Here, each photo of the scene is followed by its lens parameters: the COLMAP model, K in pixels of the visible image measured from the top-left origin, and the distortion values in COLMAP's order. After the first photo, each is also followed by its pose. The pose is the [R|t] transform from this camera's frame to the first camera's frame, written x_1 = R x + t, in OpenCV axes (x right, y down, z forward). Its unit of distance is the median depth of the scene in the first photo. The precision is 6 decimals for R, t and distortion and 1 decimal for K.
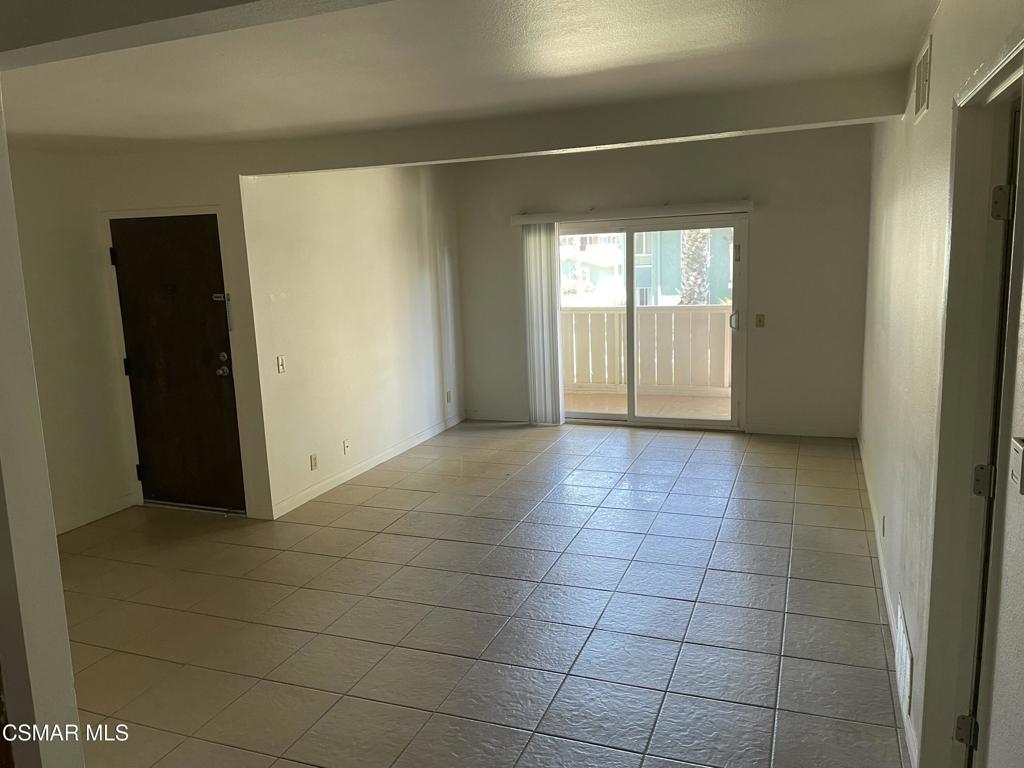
lens RADIAL K [[777.7, 0, 509.0], [0, 777.7, 382.9], [0, 0, 1]] dist [0.050560, -0.000890]
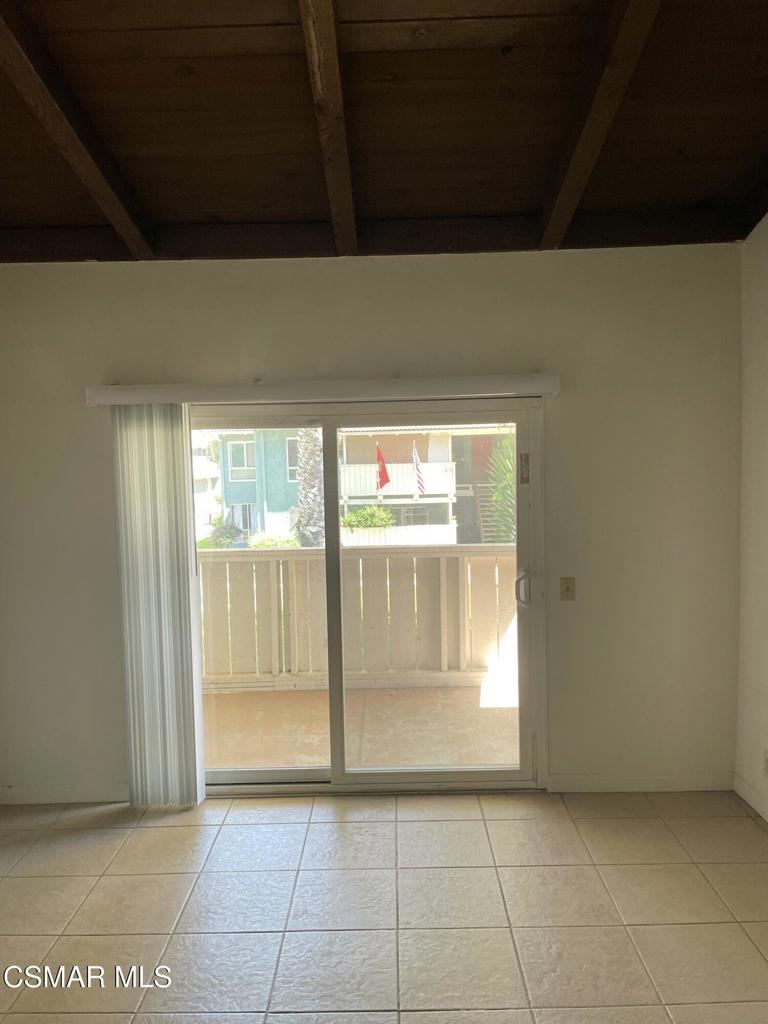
lens RADIAL K [[777.7, 0, 384.2], [0, 777.7, 517.6], [0, 0, 1]] dist [0.050560, -0.000890]
pose [[0.935597, -0.010069, 0.352926, 0.002451], [0.045132, 0.994804, -0.091263, -0.079111], [-0.350173, 0.101314, 0.931190, 0.485058]]
